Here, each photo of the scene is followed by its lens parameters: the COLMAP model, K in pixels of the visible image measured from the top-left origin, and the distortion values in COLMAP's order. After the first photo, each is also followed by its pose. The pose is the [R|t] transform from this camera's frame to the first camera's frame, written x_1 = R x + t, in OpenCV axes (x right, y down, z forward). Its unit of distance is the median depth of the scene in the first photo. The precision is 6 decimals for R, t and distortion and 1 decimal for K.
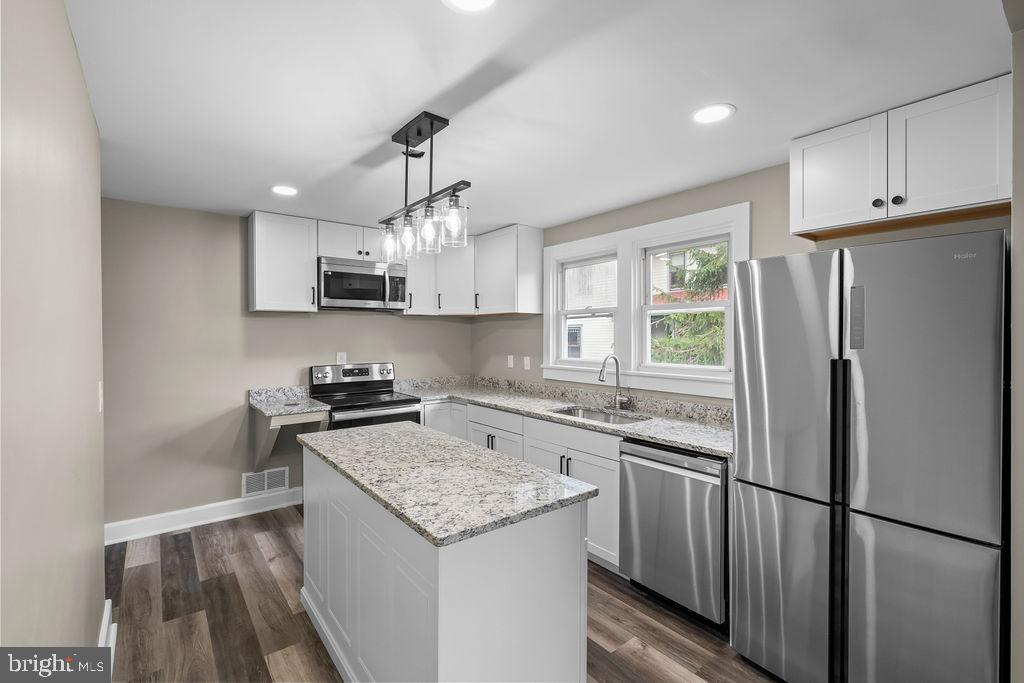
lens RADIAL K [[454.2, 0, 510.3], [0, 454.2, 339.3], [0, 0, 1]] dist [-0.000745, -0.000175]
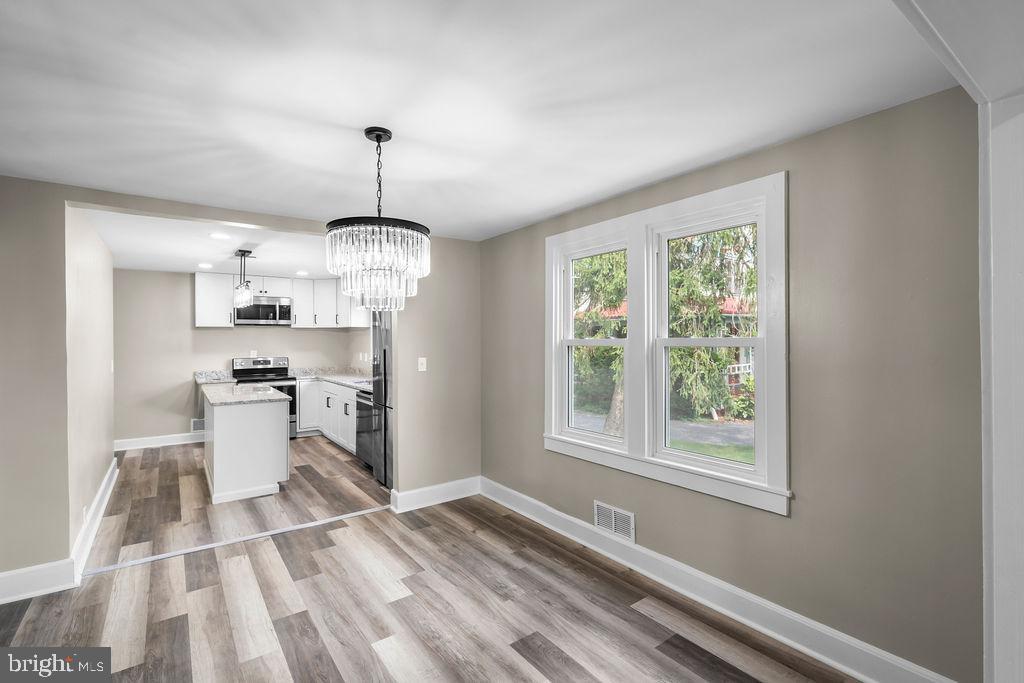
lens RADIAL K [[474.3, 0, 511.6], [0, 474.3, 340.3], [0, 0, 1]] dist [0.001364, 0.000336]
pose [[0.999138, -0.002415, -0.041445, 0.720046], [0.002162, 0.999979, -0.006160, 0.004255], [0.041459, 0.006065, 0.999122, -0.779586]]
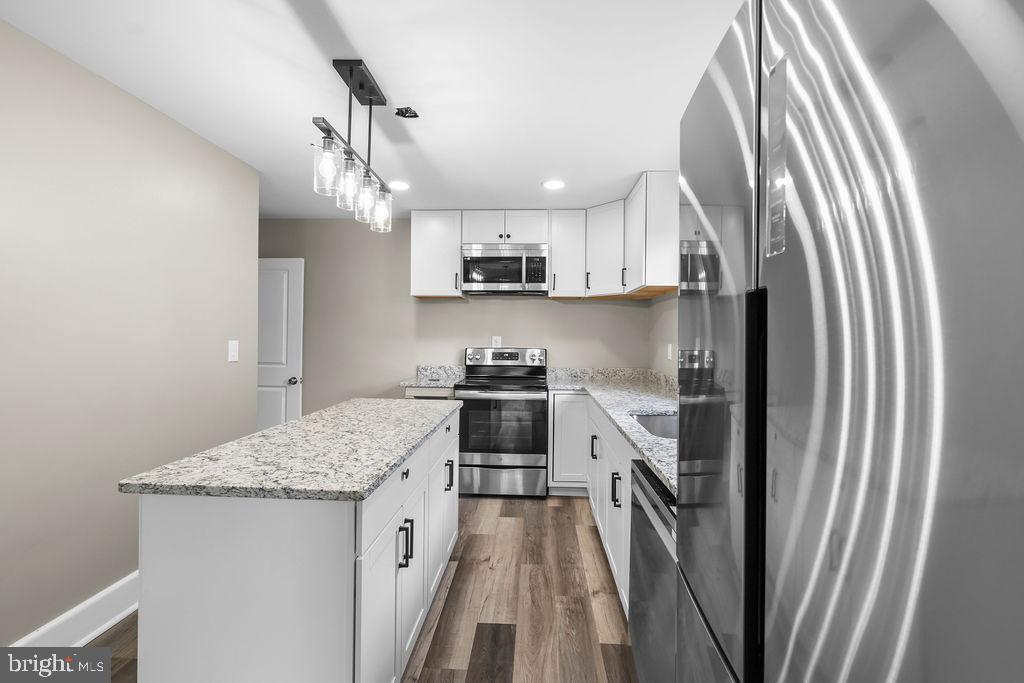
lens RADIAL K [[454.2, 0, 510.3], [0, 454.2, 339.3], [0, 0, 1]] dist [-0.000745, -0.000175]
pose [[0.747327, 0.013626, -0.664317, 0.374542], [-0.018757, 0.999824, -0.000593, 0.039652], [0.664192, 0.012904, 0.747451, 0.280295]]
